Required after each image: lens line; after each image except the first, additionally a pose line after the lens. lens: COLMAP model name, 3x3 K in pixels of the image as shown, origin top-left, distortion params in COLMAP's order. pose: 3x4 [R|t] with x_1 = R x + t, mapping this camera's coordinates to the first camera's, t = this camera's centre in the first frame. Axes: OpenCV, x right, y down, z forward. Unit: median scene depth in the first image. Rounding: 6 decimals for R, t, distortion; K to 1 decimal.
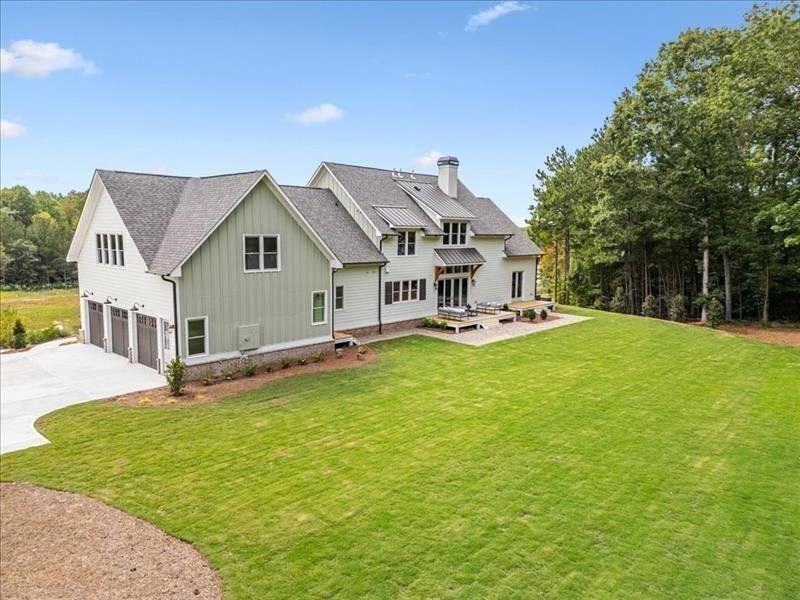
lens RADIAL K [[557.5, 0, 400.0], [0, 557.5, 300.0], [0, 0, 1]] dist [0.022706, -0.001245]
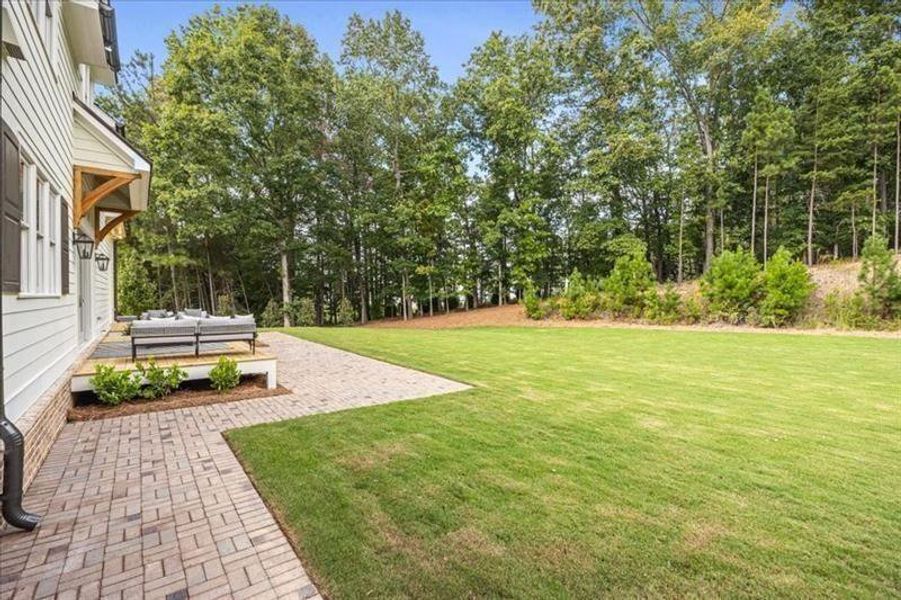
lens RADIAL K [[399.8, 0, 456.6], [0, 399.8, 305.1], [0, 0, 1]] dist [-0.009774, -0.000286]
pose [[0.132895, -0.033826, 0.990553, -0.174645], [0.117084, 0.992955, 0.018200, 0.032977], [-0.984190, 0.113559, 0.135920, 1.400648]]
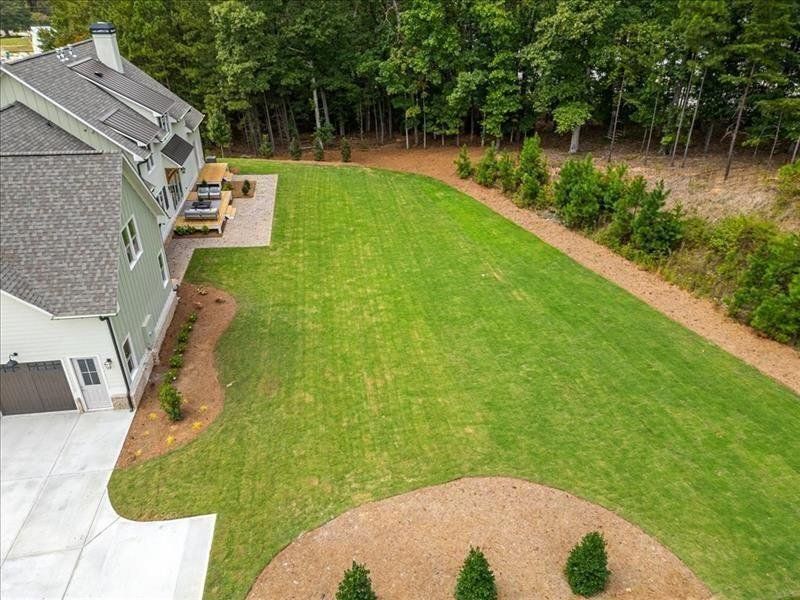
lens RADIAL K [[557.5, 0, 400.0], [0, 557.5, 300.0], [0, 0, 1]] dist [0.022706, -0.001245]
pose [[0.608272, -0.392850, 0.689691, -0.761315], [0.088101, 0.896973, 0.433217, -0.414143], [-0.788824, -0.202751, 0.580215, 0.154977]]
